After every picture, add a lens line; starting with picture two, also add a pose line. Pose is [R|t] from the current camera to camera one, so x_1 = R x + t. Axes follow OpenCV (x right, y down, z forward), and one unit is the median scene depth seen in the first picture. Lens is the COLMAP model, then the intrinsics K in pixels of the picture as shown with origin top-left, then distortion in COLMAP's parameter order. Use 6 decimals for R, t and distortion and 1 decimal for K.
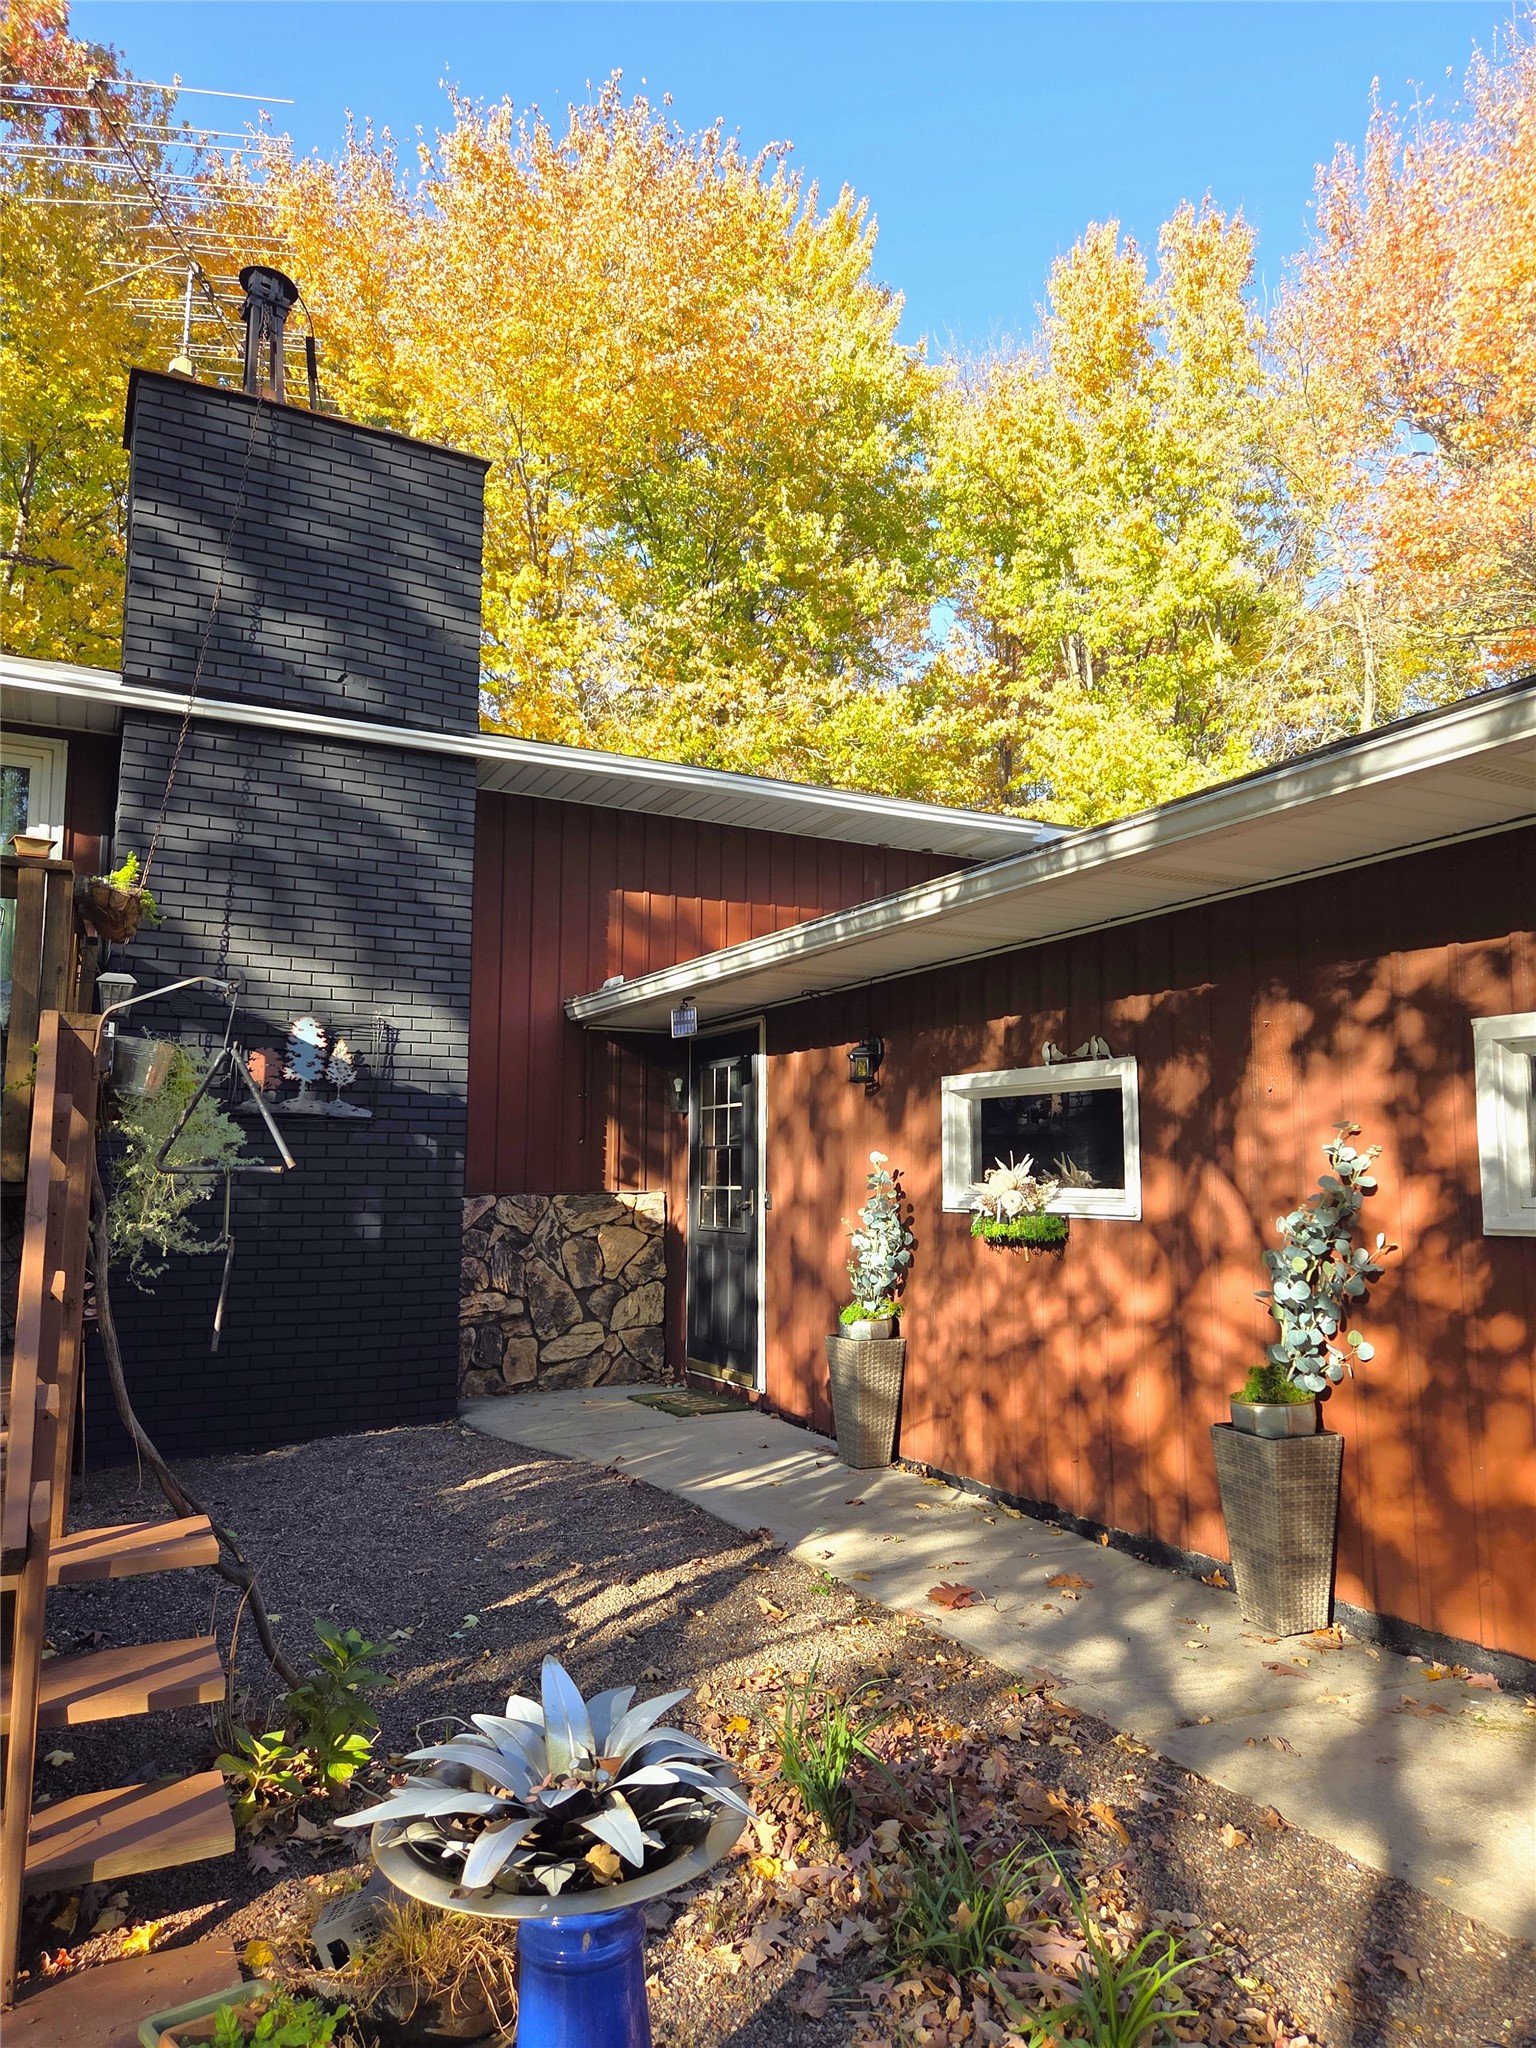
lens RADIAL K [[1367.8, 0, 788.6], [0, 1367.8, 1032.8], [0, 0, 1]] dist [0.082434, -0.073020]
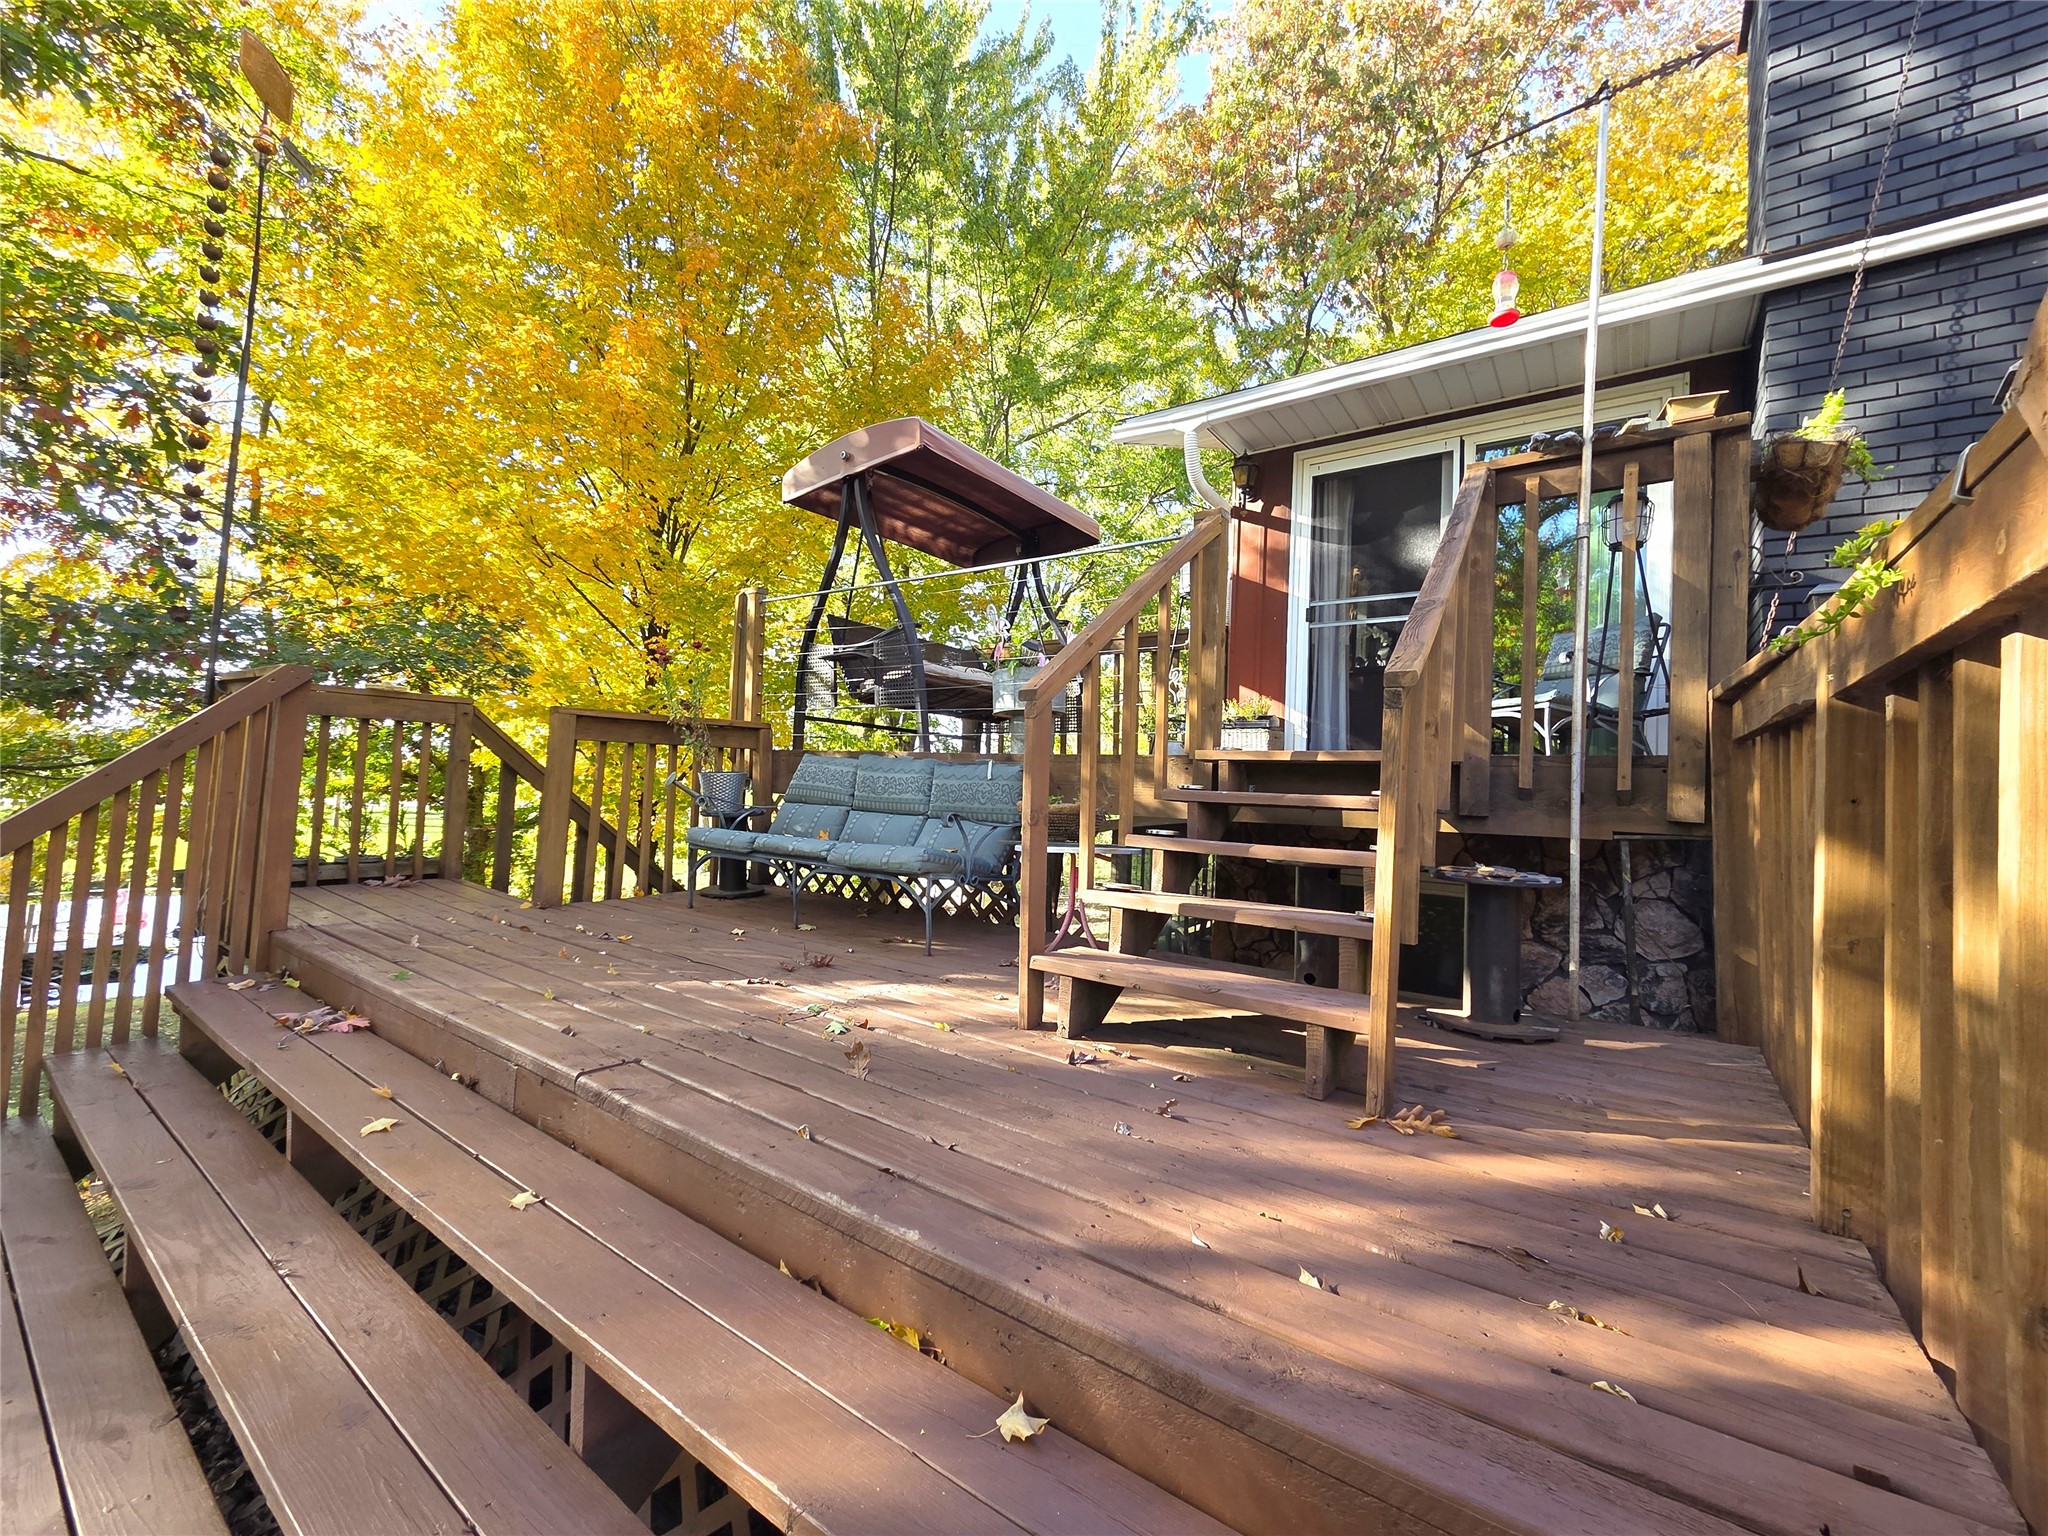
lens RADIAL K [[837.4, 0, 1012.9], [0, 837.4, 758.1], [0, 0, 1]] dist [0.001148, -0.000008]
pose [[0.438576, -0.019732, -0.898477, -0.213315], [0.053751, 0.998545, 0.004308, 0.034063], [0.897085, -0.050183, 0.438999, 0.319843]]
